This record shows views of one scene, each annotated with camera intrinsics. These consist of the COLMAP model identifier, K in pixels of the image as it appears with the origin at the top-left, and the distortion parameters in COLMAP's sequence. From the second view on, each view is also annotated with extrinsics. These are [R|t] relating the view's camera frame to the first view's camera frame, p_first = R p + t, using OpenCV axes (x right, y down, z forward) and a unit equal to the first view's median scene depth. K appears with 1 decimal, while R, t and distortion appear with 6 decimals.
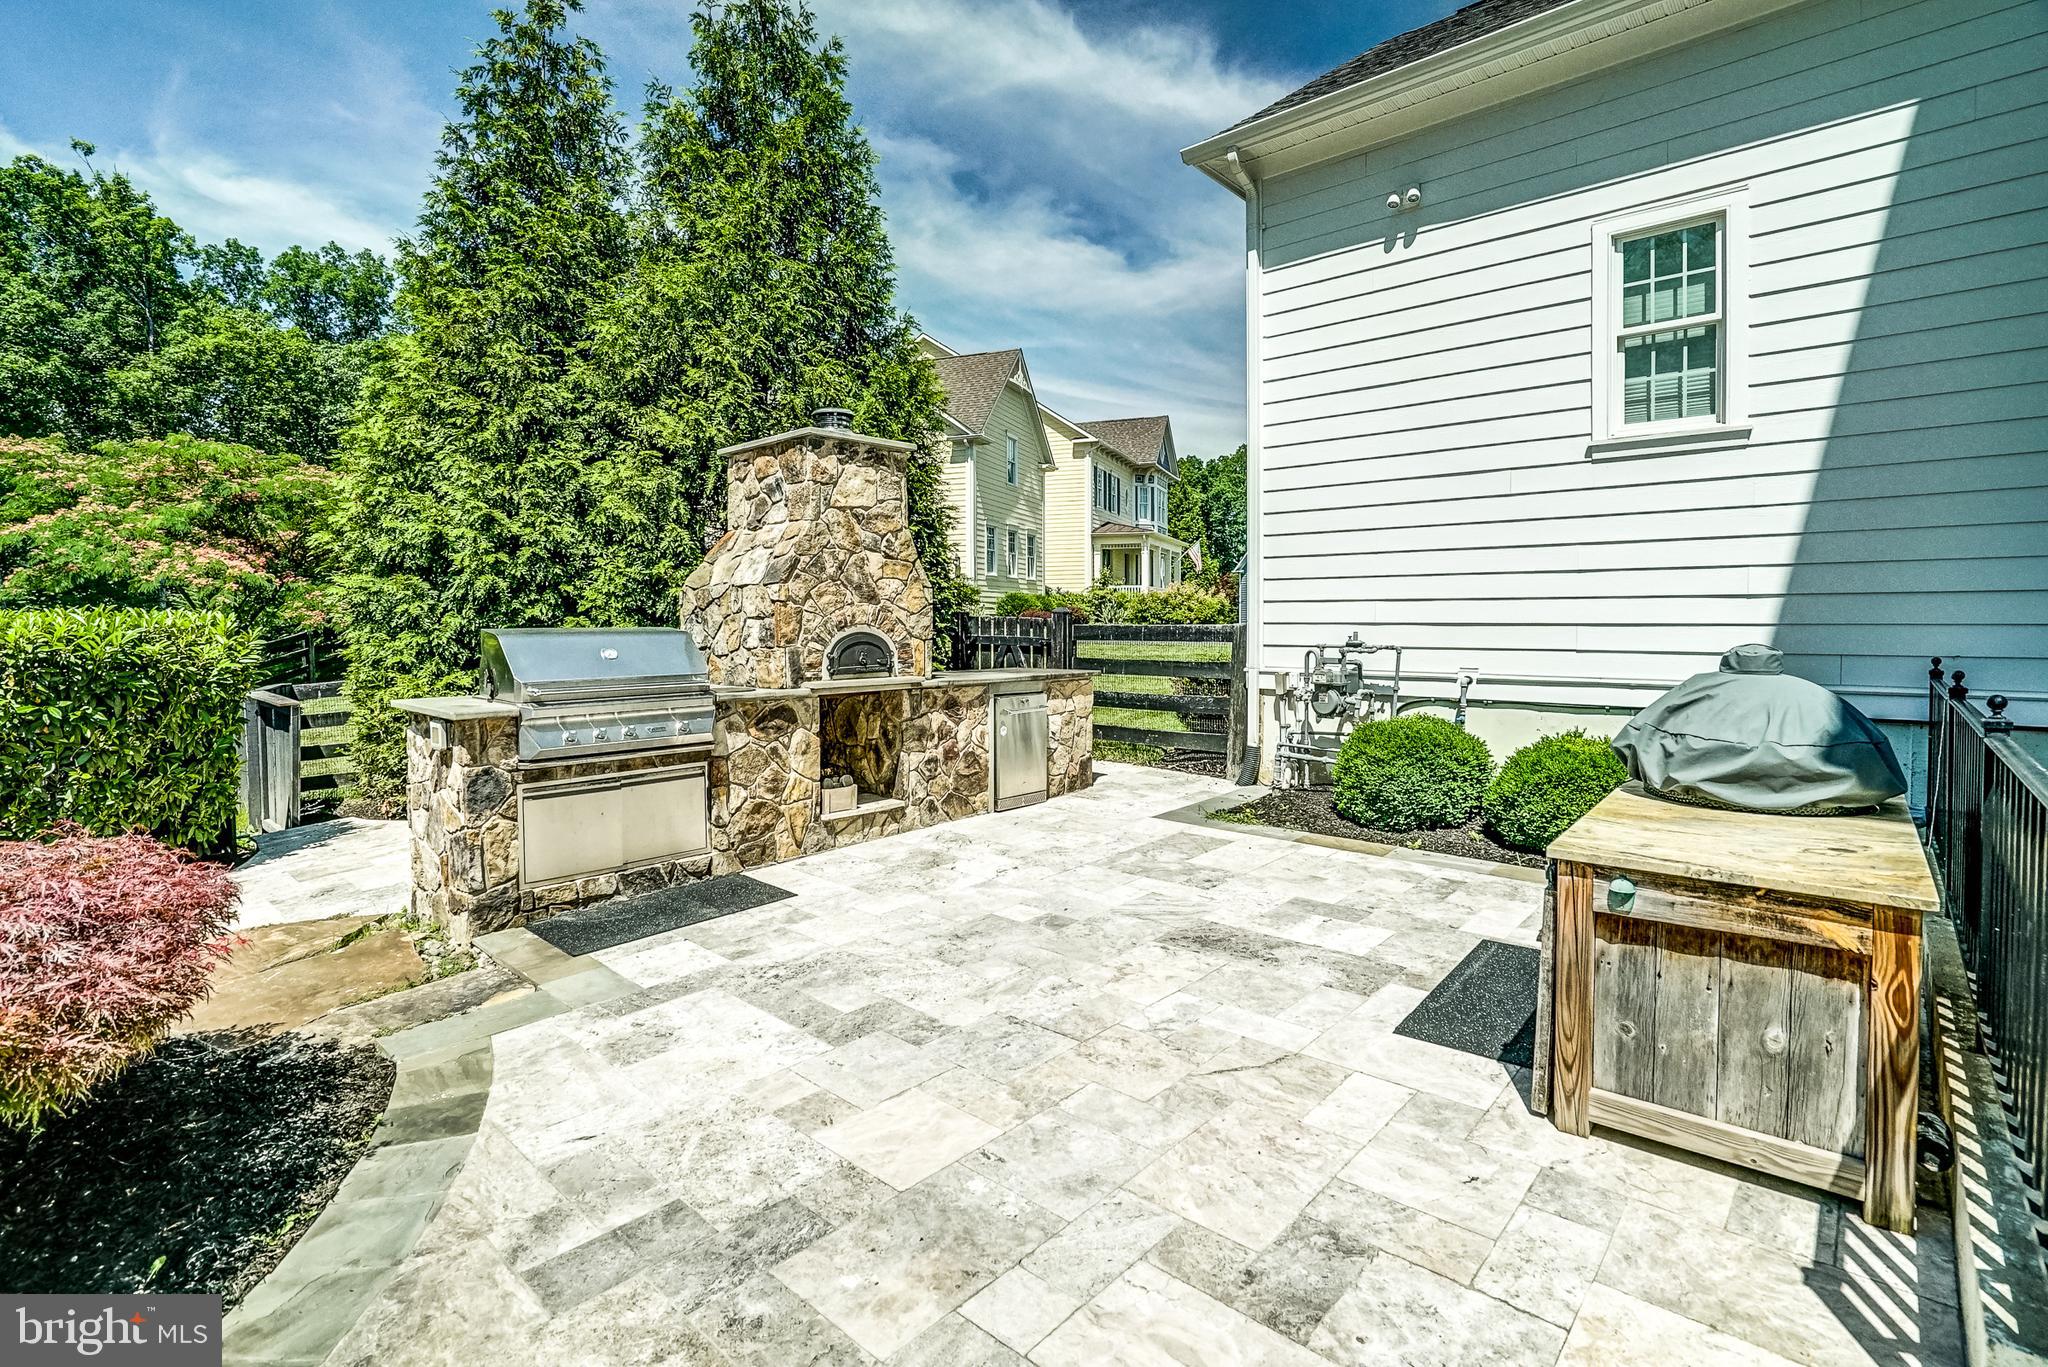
lens RADIAL K [[955.4, 0, 1028.2], [0, 955.4, 629.0], [0, 0, 1]] dist [-0.013759, 0.000689]
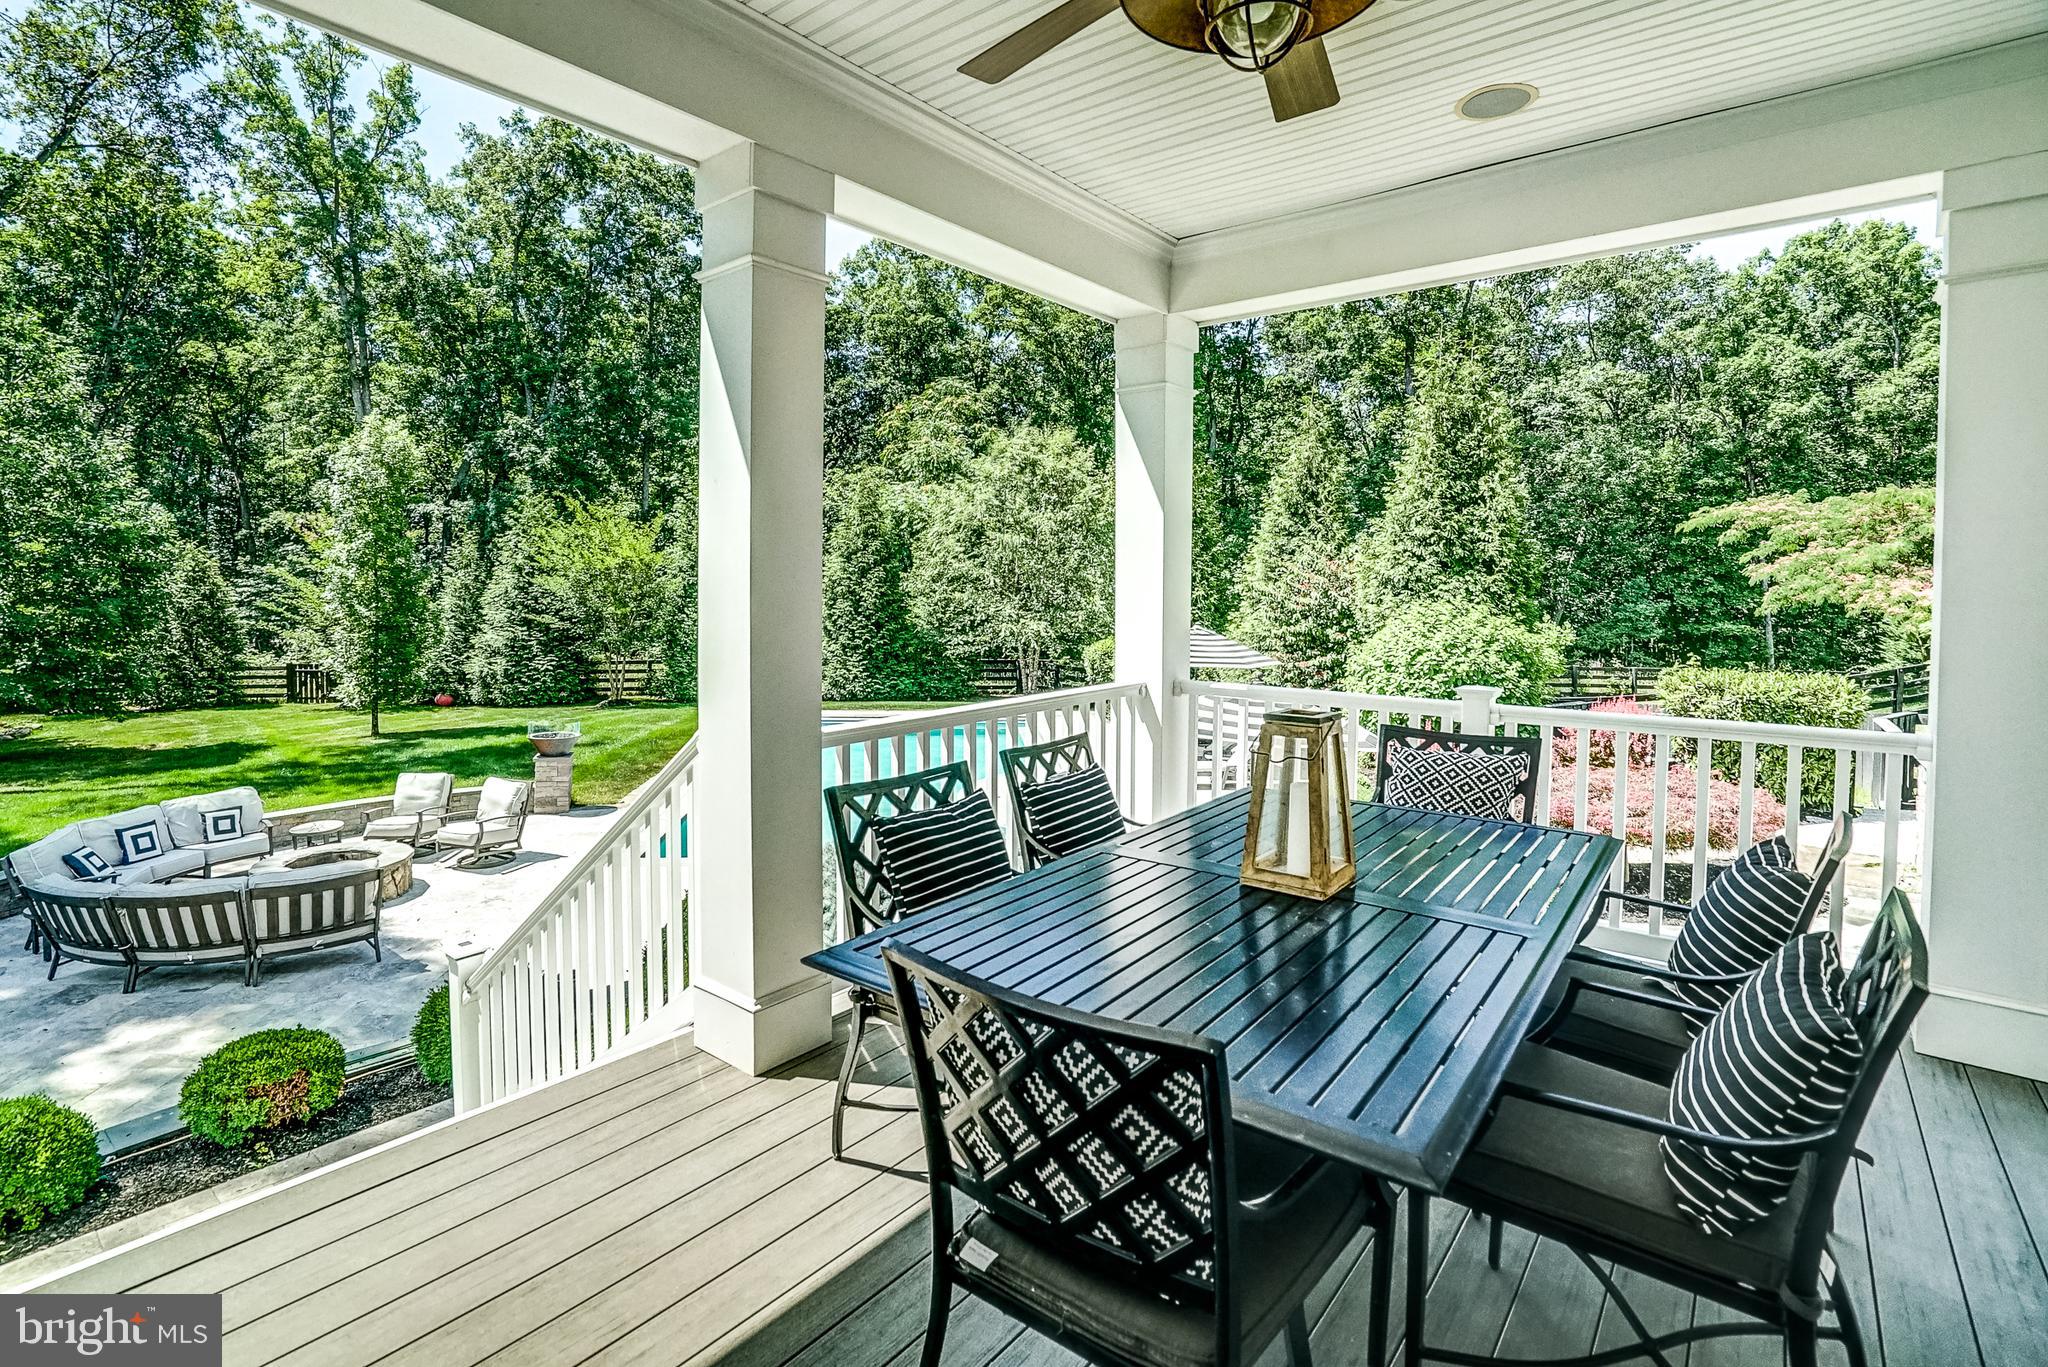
lens RADIAL K [[955.4, 0, 1024.7], [0, 955.4, 625.5], [0, 0, 1]] dist [-0.013759, 0.000689]
pose [[0.078690, 0.053186, -0.995479, 0.240820], [-0.035022, 0.998107, 0.050558, -0.046588], [0.996284, 0.030885, 0.080403, -0.208787]]
